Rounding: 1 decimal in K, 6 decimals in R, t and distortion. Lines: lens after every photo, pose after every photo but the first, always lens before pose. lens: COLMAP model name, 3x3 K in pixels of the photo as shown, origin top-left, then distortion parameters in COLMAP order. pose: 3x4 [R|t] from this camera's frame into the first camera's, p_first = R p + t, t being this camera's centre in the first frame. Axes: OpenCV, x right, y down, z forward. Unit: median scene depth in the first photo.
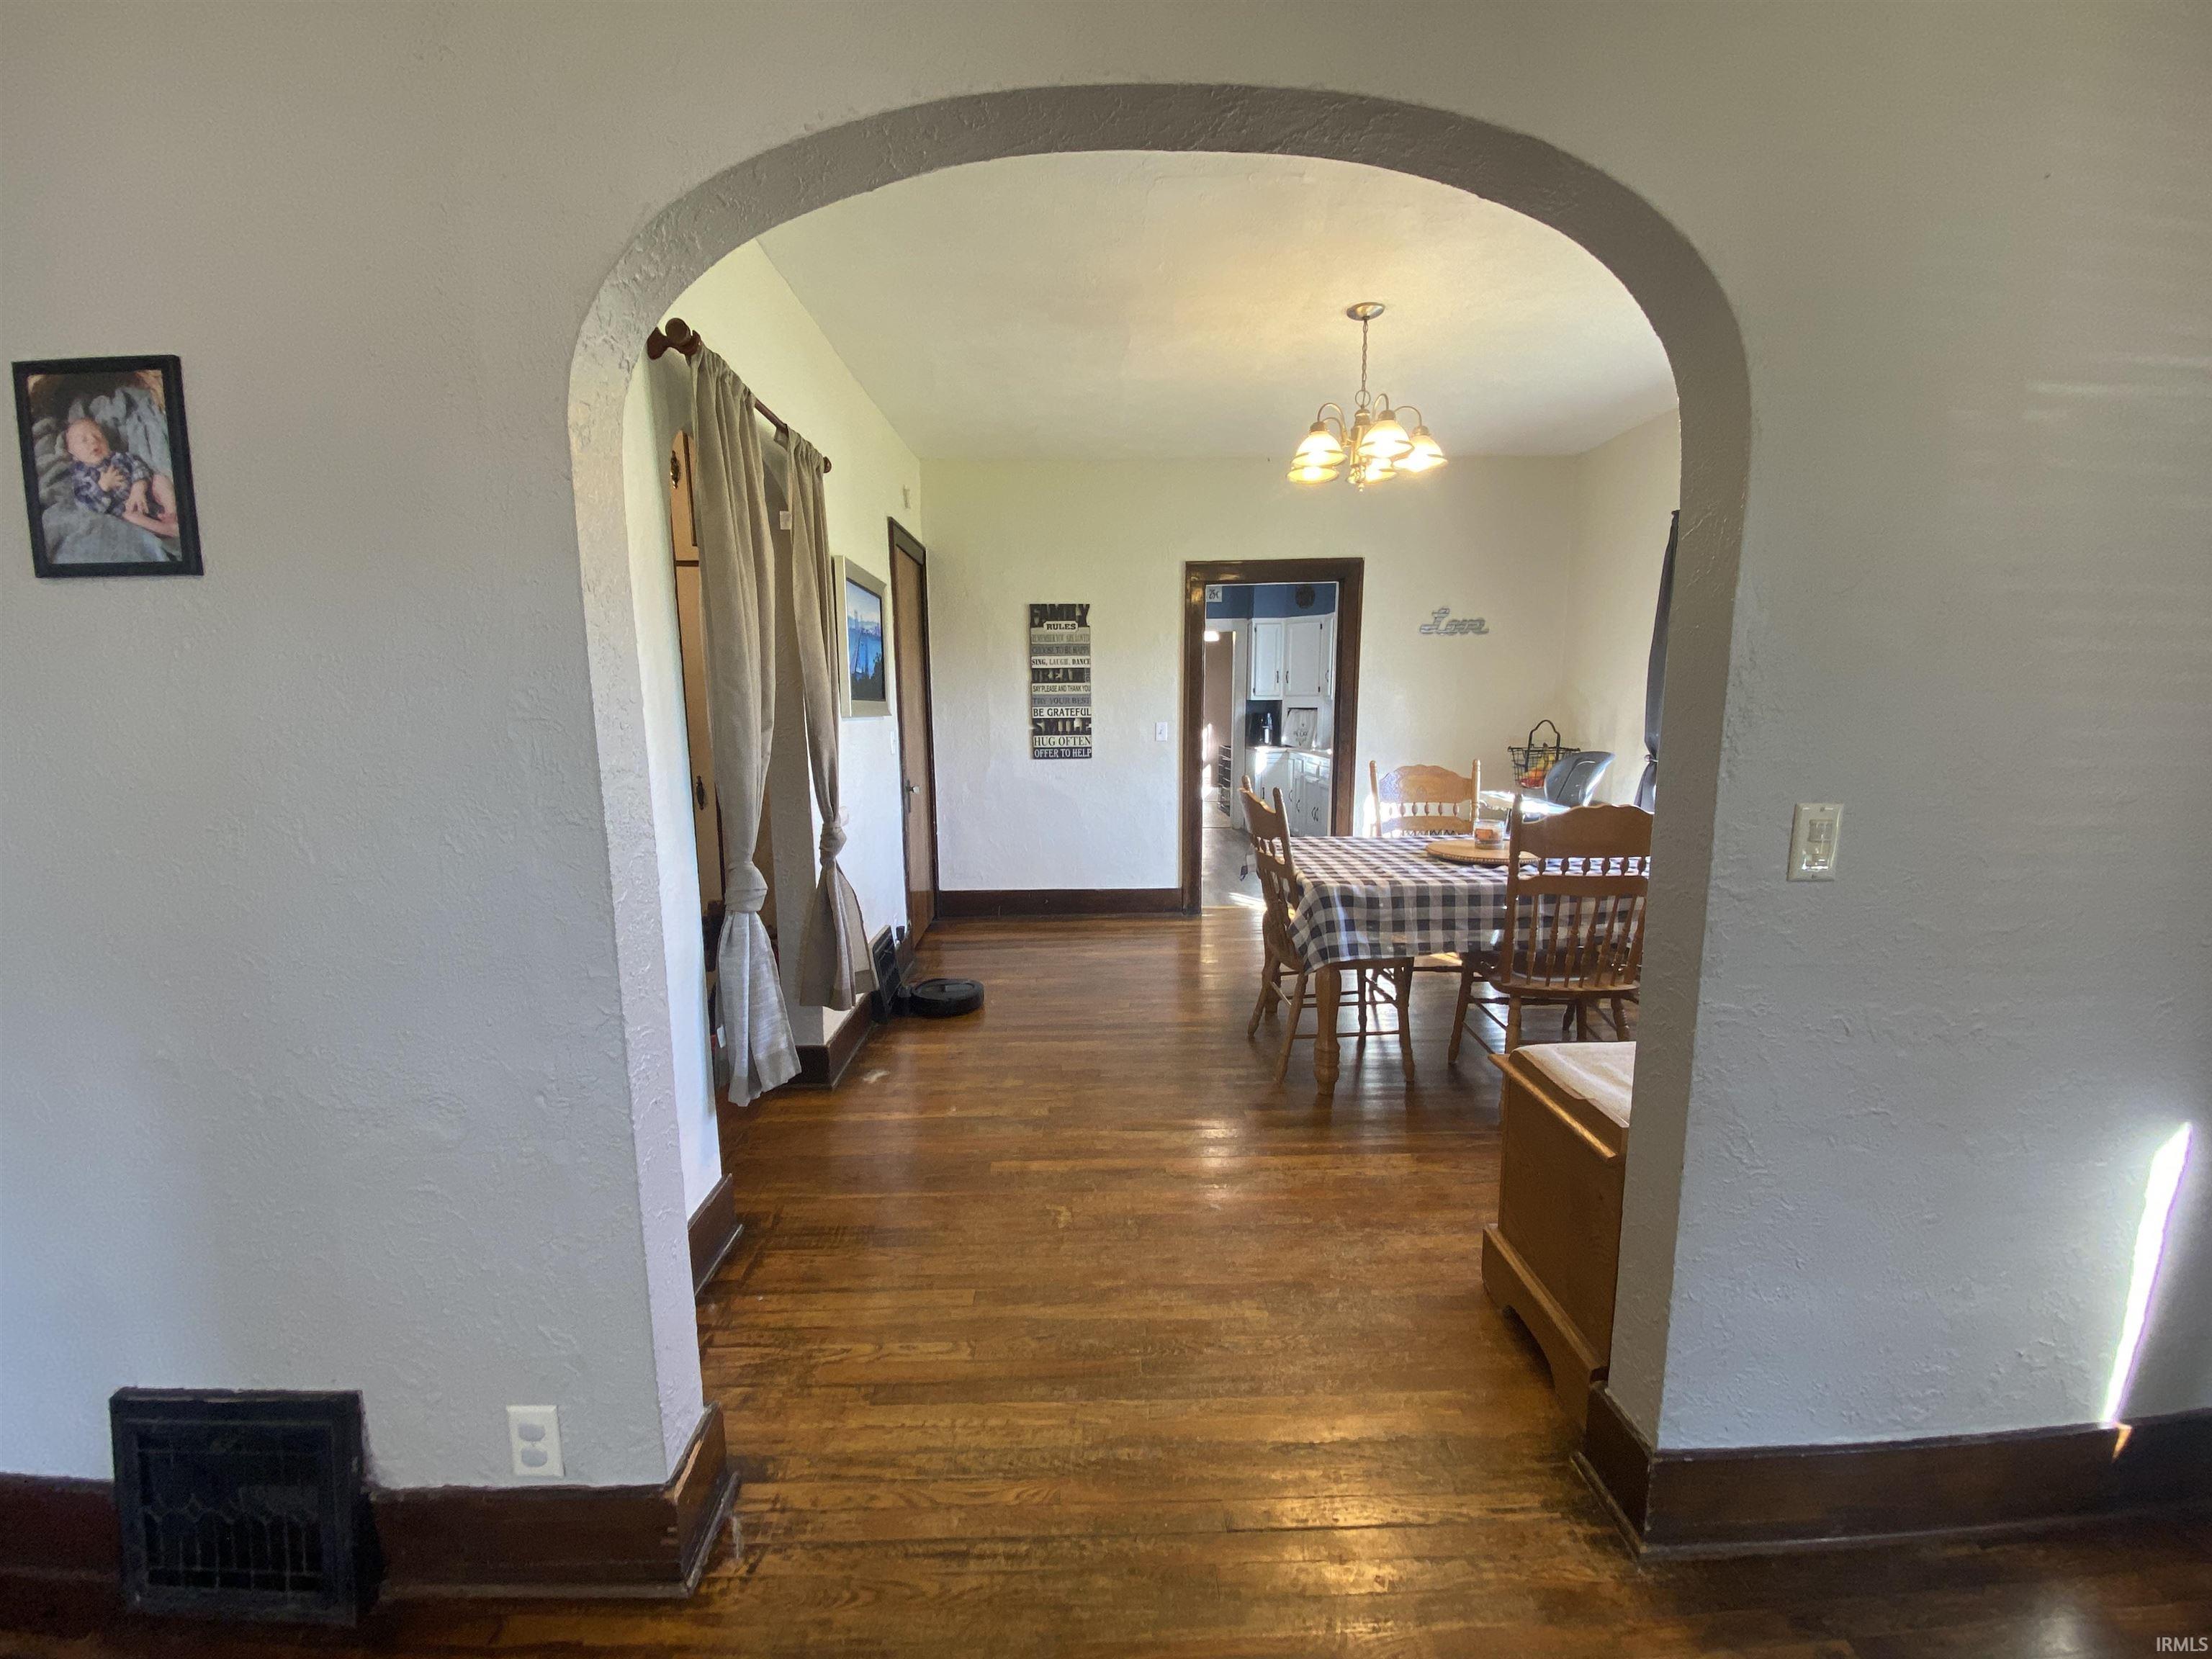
lens RADIAL K [[892.1, 0, 1099.5], [0, 892.1, 829.4], [0, 0, 1]] dist [0.009550, -0.014969]
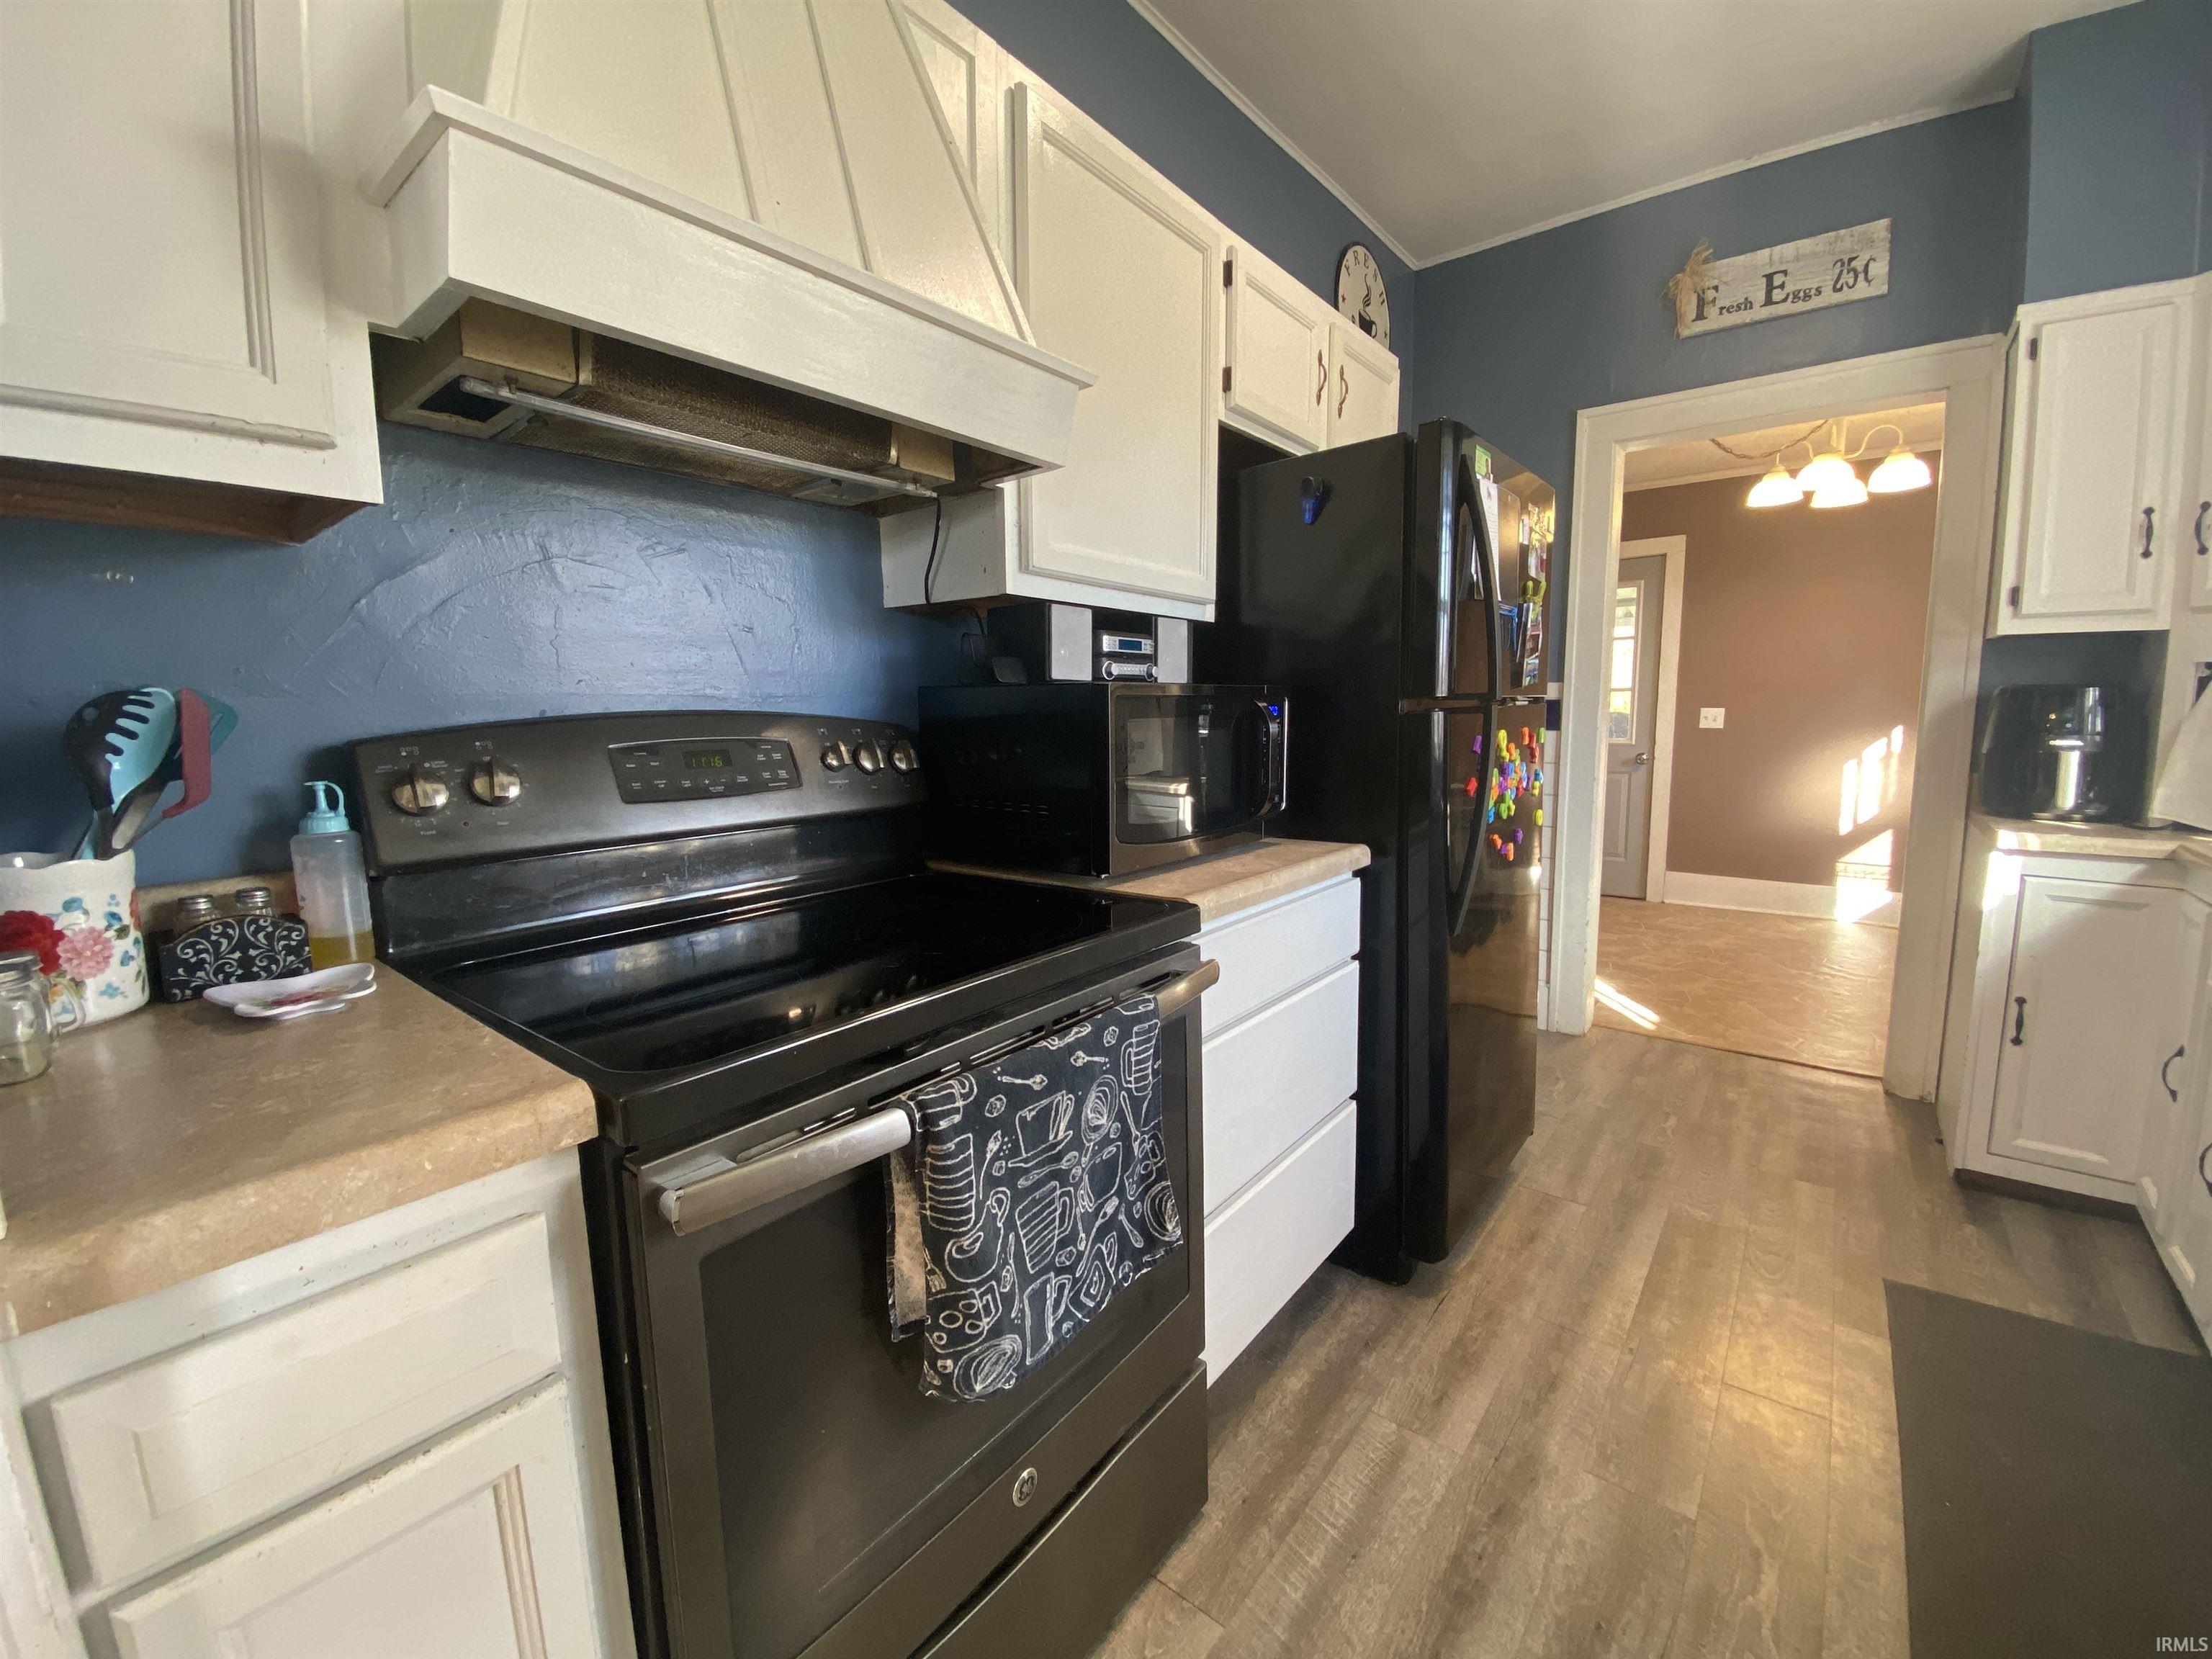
lens RADIAL K [[892.1, 0, 1102.3], [0, 892.1, 826.5], [0, 0, 1]] dist [0.009550, -0.014969]
pose [[0.768996, 0.077242, -0.634570, 0.330365], [-0.078104, 0.996589, 0.026659, -0.185357], [0.634464, 0.029062, 0.772406, 1.538120]]
